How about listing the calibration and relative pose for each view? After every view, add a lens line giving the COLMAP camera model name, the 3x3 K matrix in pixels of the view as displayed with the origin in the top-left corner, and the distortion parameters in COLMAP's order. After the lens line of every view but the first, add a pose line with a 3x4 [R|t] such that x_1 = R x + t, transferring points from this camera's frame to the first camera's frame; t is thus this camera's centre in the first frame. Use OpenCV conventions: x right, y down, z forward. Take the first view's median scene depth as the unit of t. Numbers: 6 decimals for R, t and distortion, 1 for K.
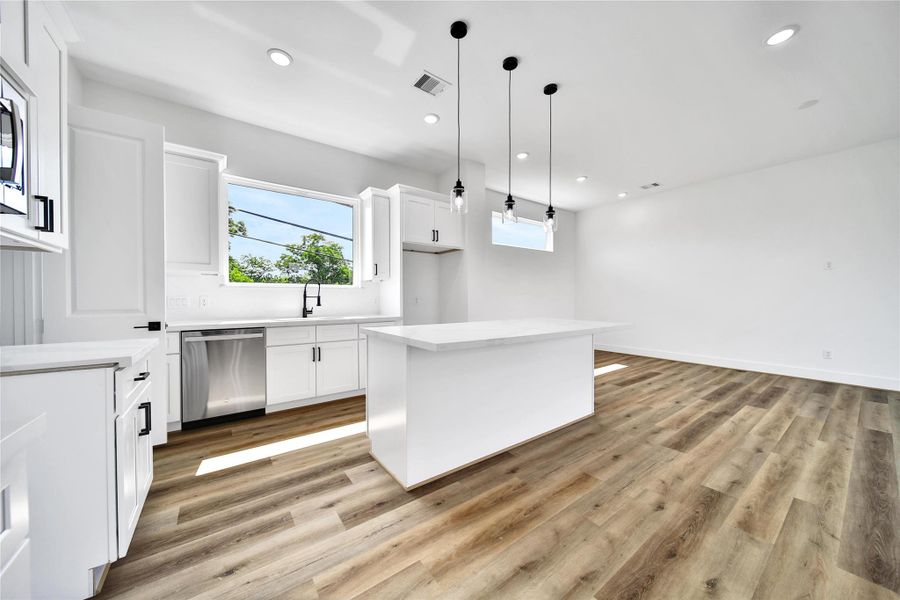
lens RADIAL K [[316.2, 0, 448.2], [0, 316.2, 302.6], [0, 0, 1]] dist [-0.008467, 0.000018]
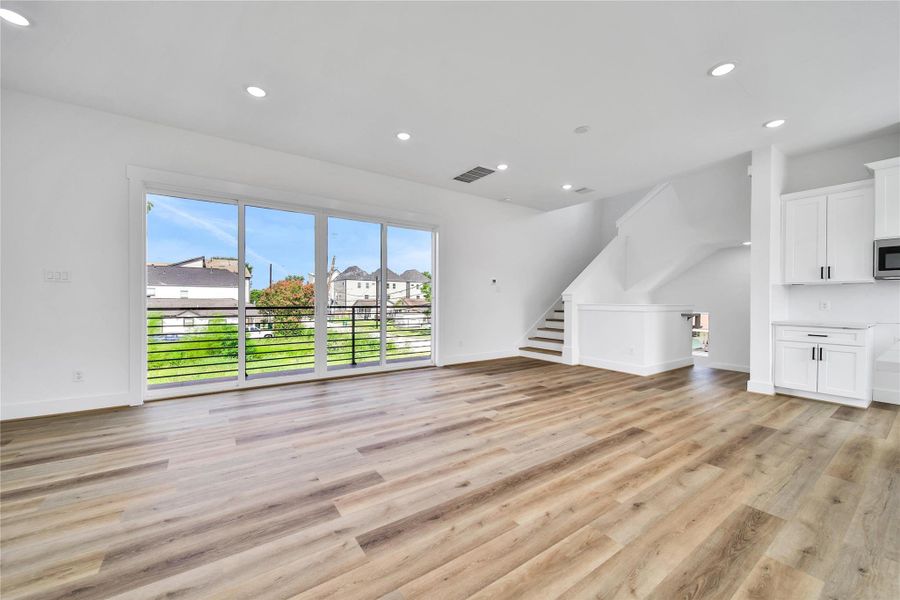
lens RADIAL K [[307.7, 0, 449.2], [0, 307.7, 302.3], [0, 0, 1]] dist [-0.001619, -0.000247]
pose [[-0.996491, -0.006567, 0.083440, 1.505398], [-0.004689, 0.999732, 0.022689, -0.029472], [-0.083567, 0.022218, -0.996254, 1.913096]]
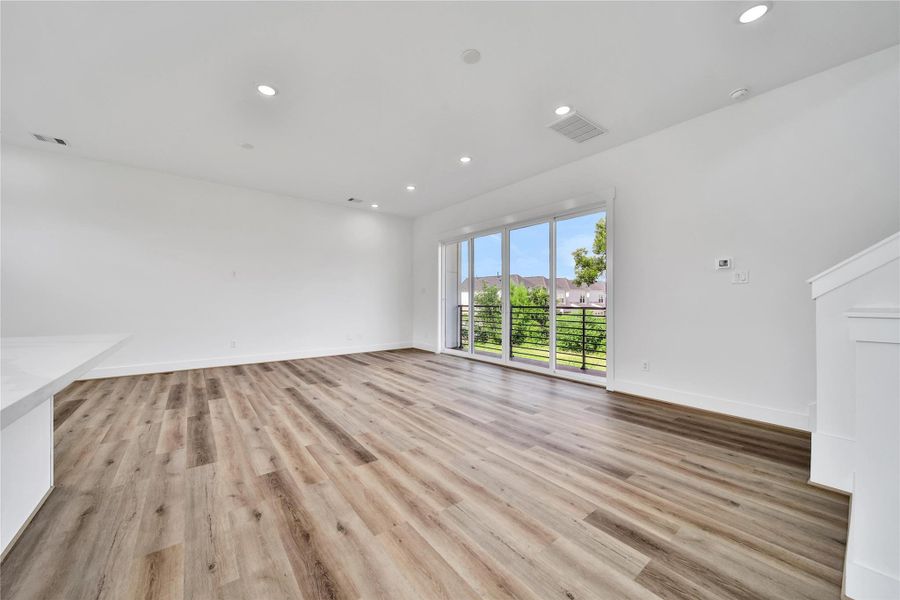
lens RADIAL K [[329.1, 0, 447.7], [0, 329.1, 294.0], [0, 0, 1]] dist [0.000714, -0.000076]
pose [[-0.028917, 0.018398, 0.999412, -0.286477], [0.012273, 0.999762, -0.018050, -0.000302], [-0.999506, 0.011744, -0.029136, 0.346629]]
